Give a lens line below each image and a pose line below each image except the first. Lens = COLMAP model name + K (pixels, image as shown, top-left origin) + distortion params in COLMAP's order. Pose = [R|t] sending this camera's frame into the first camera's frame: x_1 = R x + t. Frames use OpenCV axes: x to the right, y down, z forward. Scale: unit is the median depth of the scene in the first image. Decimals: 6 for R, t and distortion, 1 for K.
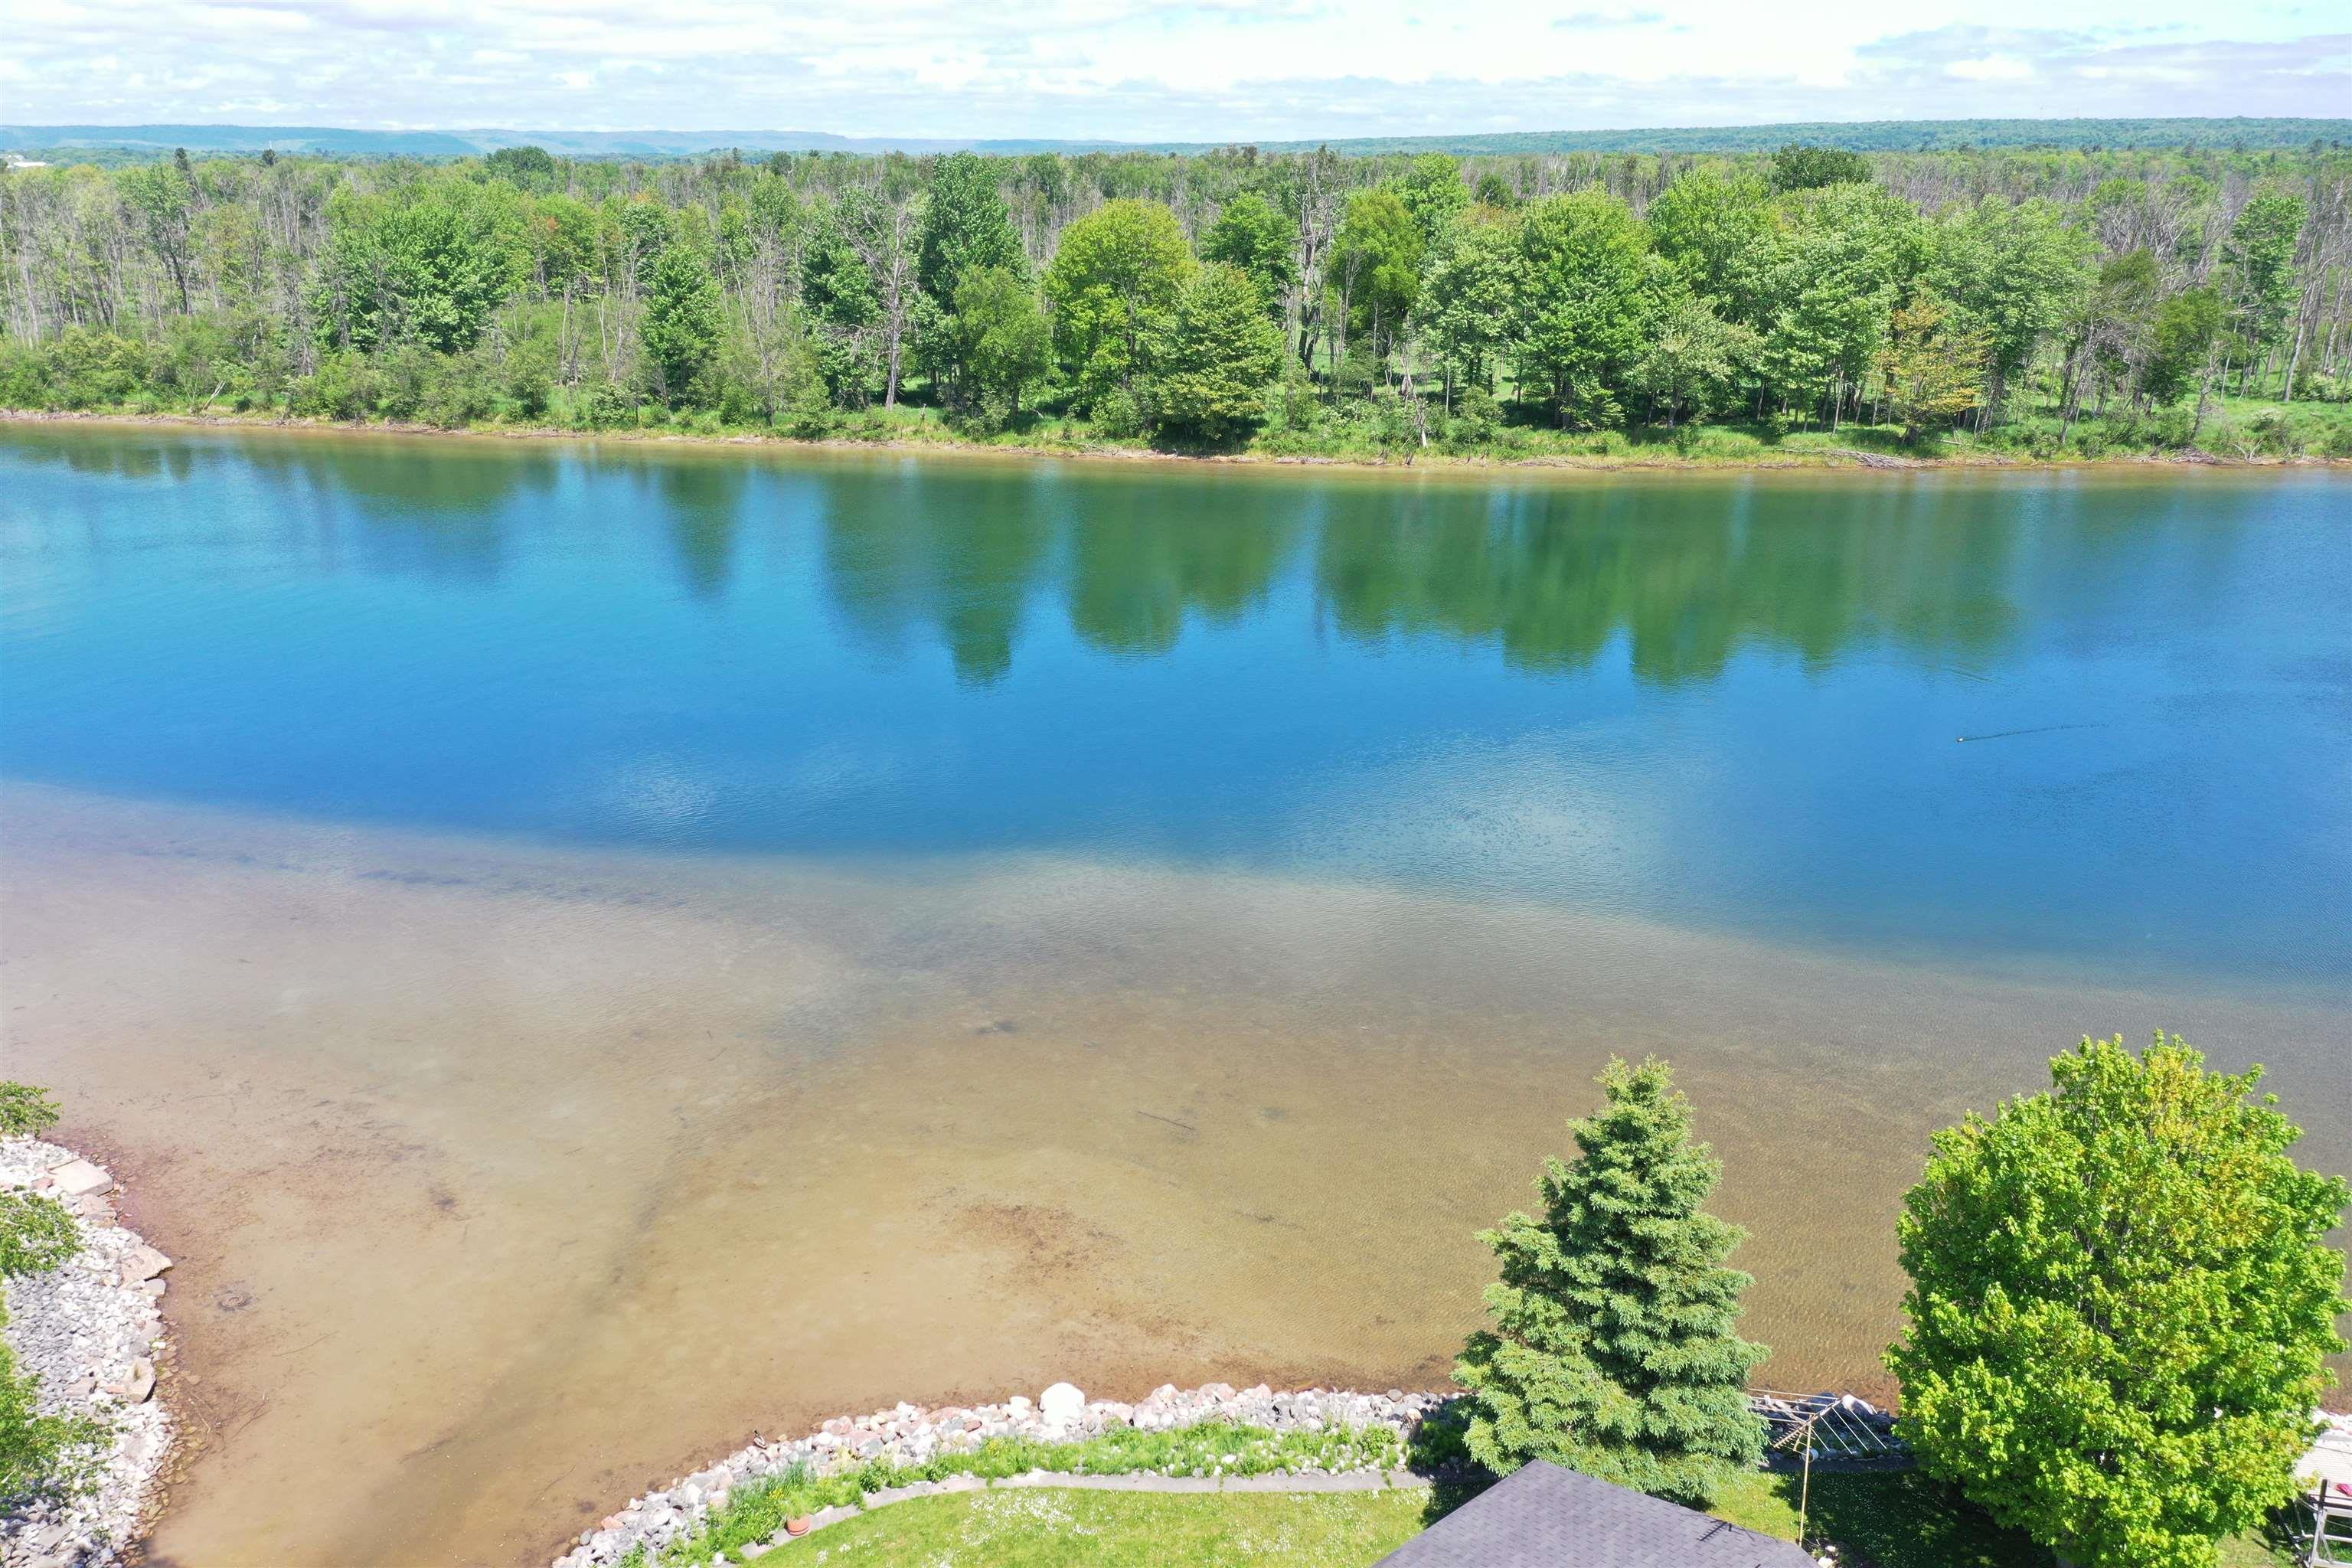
lens RADIAL K [[1862.5, 0, 1176.0], [0, 1862.5, 784.0], [0, 0, 1]] dist [0.004185, 0.007933]
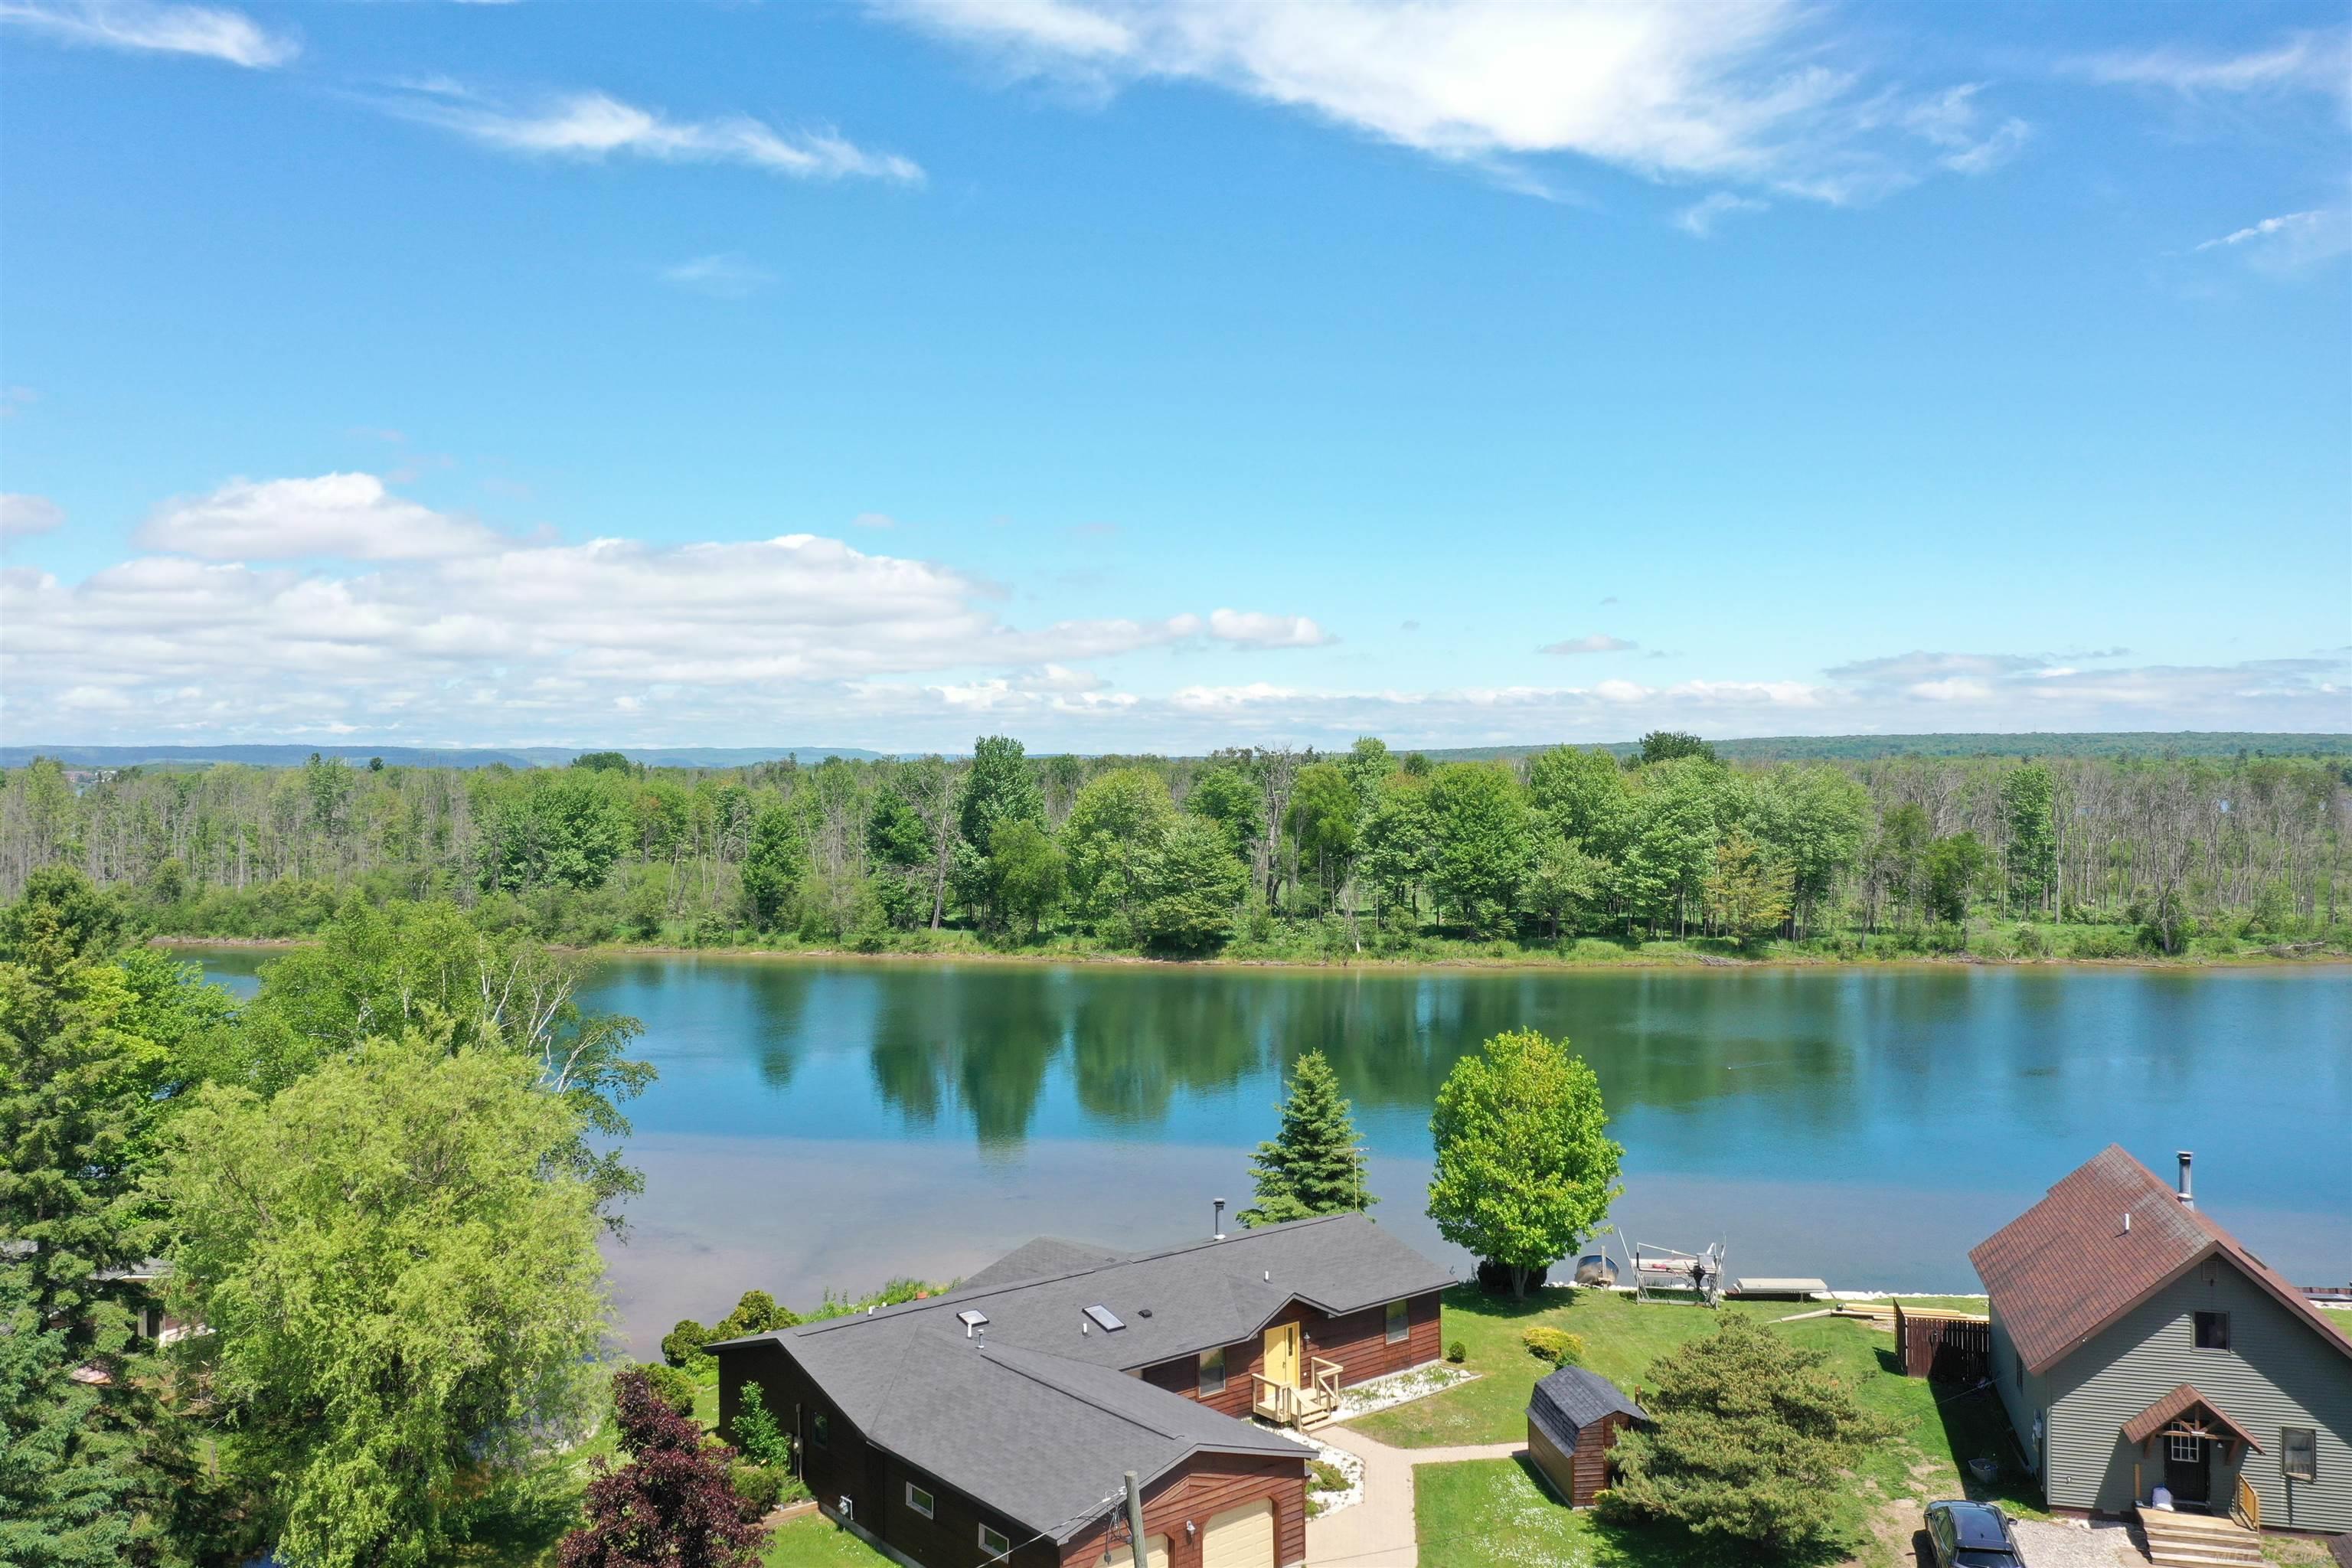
lens RADIAL K [[1868.6, 0, 1176.0], [0, 1868.6, 784.0], [0, 0, 1]] dist [0.002733, 0.002110]
pose [[0.999968, -0.003152, -0.007291, 0.018012], [0.000721, 0.950139, -0.311825, 0.098451], [0.007910, 0.311810, 0.950111, -0.224801]]
